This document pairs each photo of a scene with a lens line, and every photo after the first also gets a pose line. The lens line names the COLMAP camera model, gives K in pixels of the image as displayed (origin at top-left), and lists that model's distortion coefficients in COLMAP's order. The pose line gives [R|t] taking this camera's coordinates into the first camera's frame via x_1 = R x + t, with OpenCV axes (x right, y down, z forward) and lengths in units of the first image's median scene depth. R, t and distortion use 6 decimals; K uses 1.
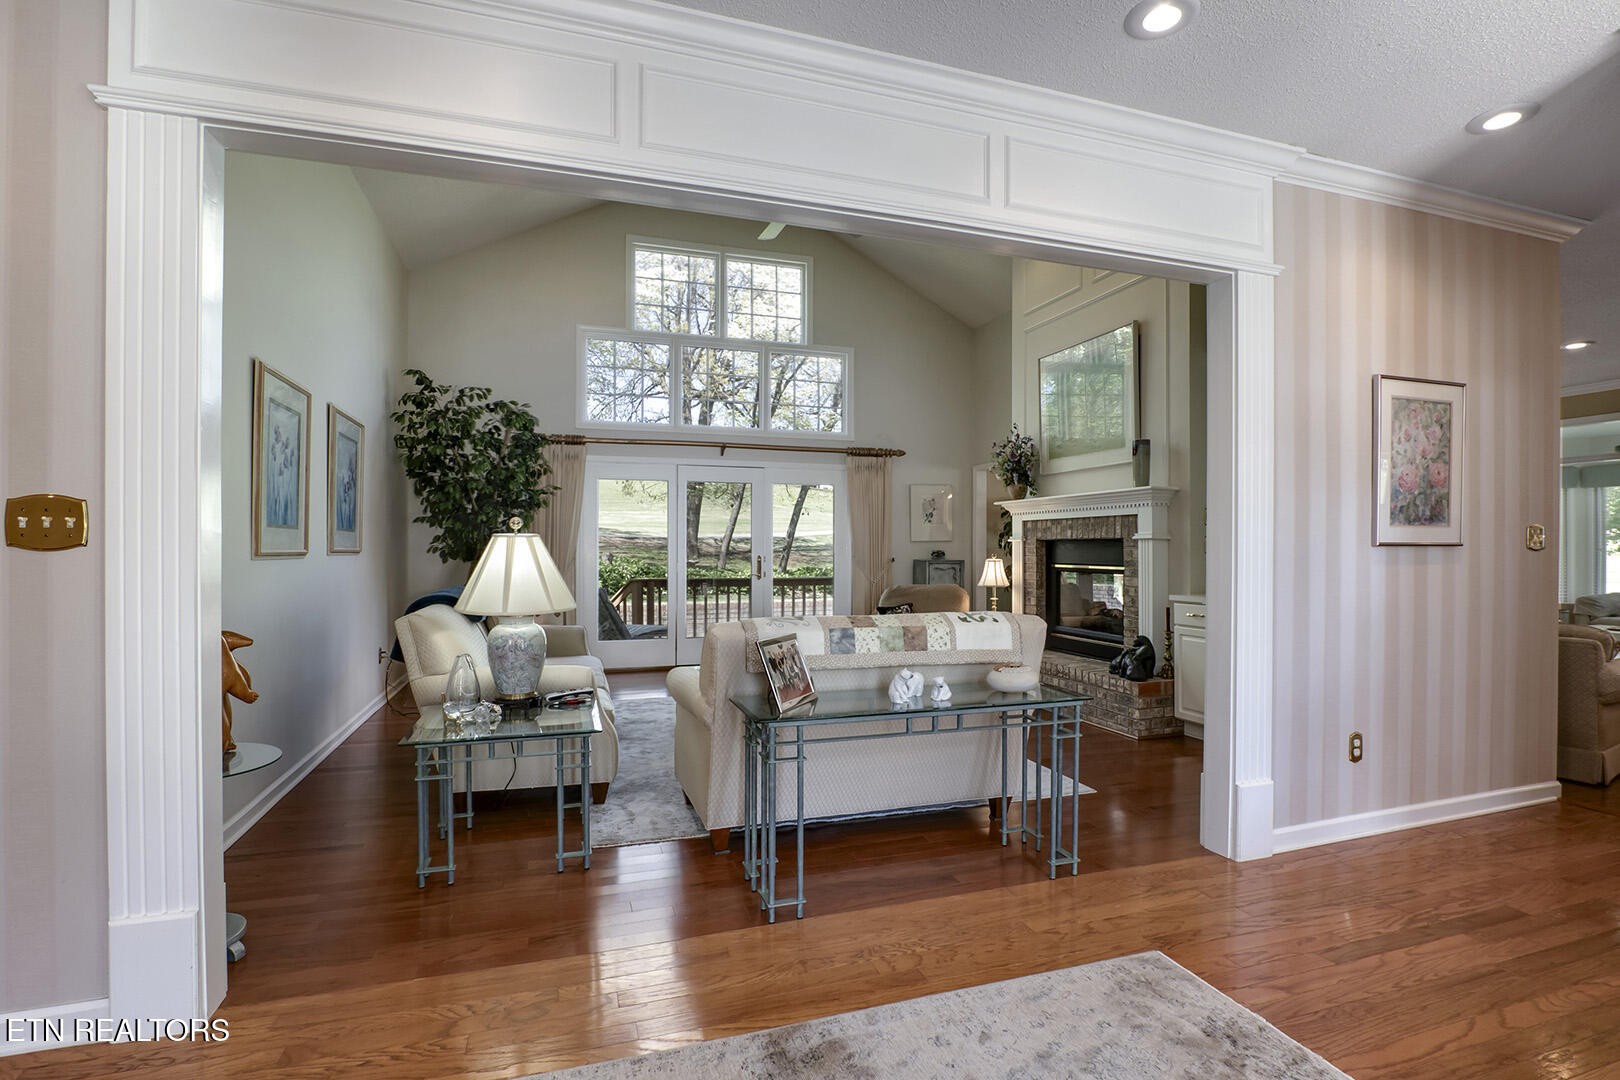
lens RADIAL K [[769.6, 0, 810.4], [0, 769.6, 548.3], [0, 0, 1]] dist [-0.000365, -0.000201]
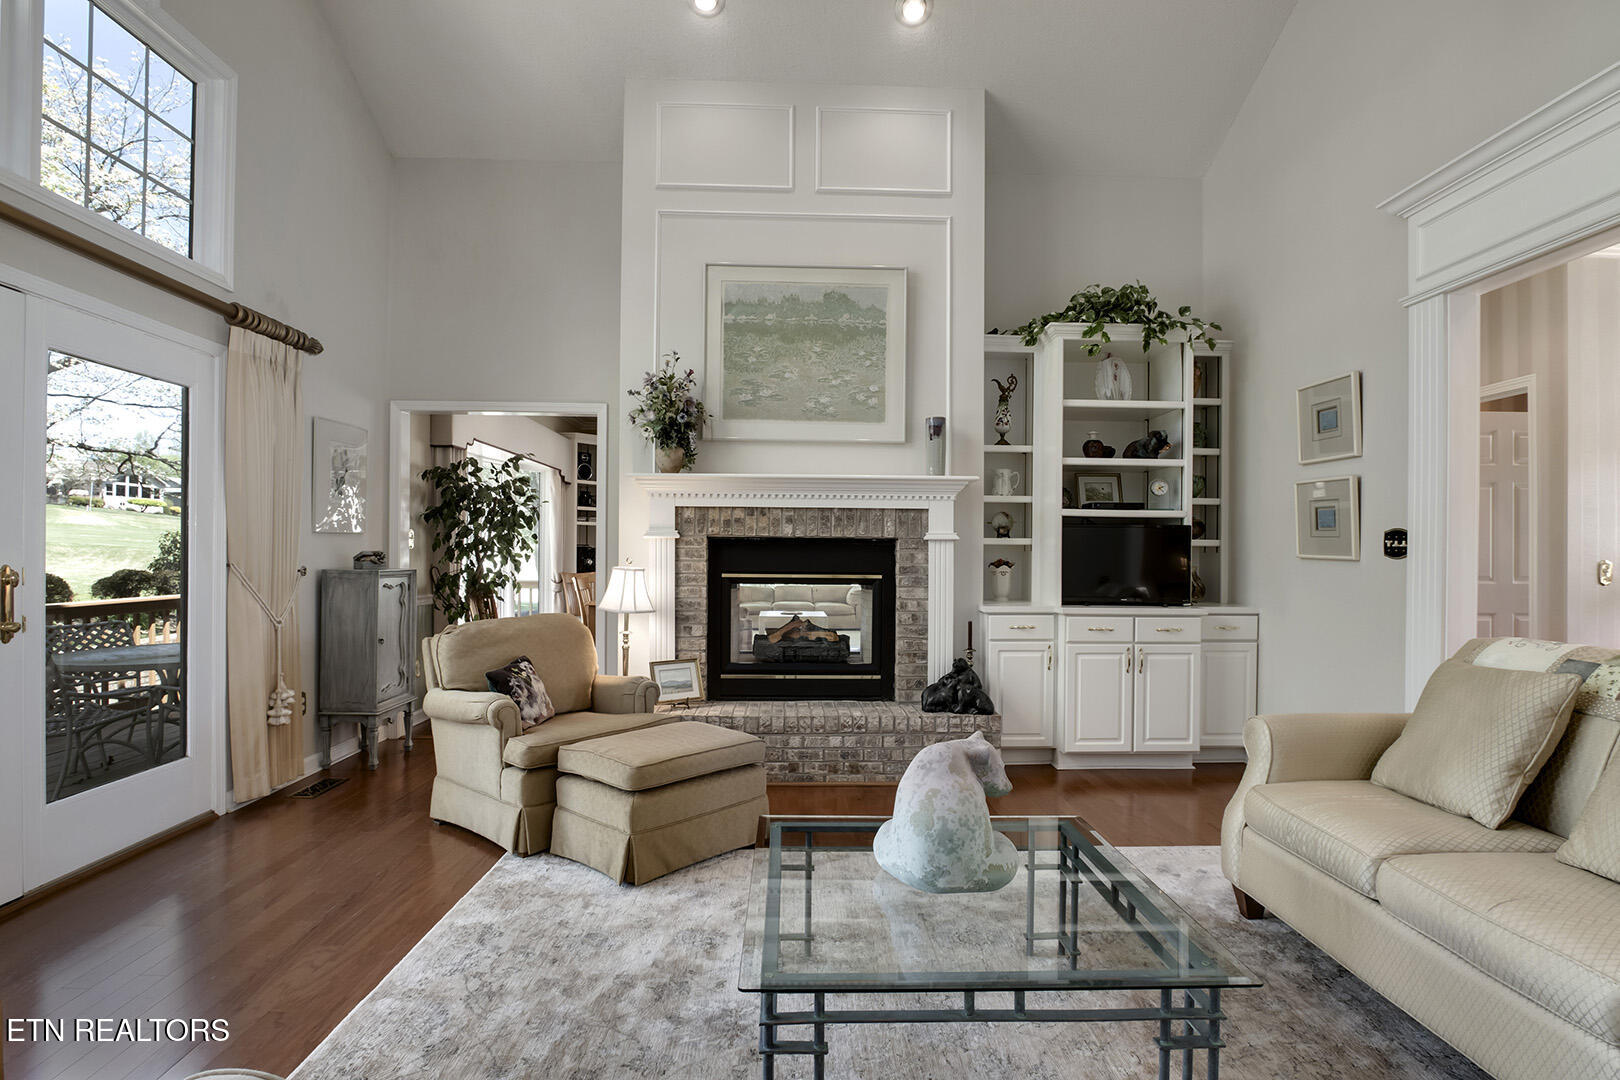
lens RADIAL K [[769.6, 0, 810.4], [0, 769.6, 548.3], [0, 0, 1]] dist [-0.000365, -0.000201]
pose [[0.289879, 0.003285, 0.957058, -0.324930], [-0.008470, 0.999964, -0.000867, -0.001229], [-0.957026, -0.007855, 0.289896, 0.744772]]
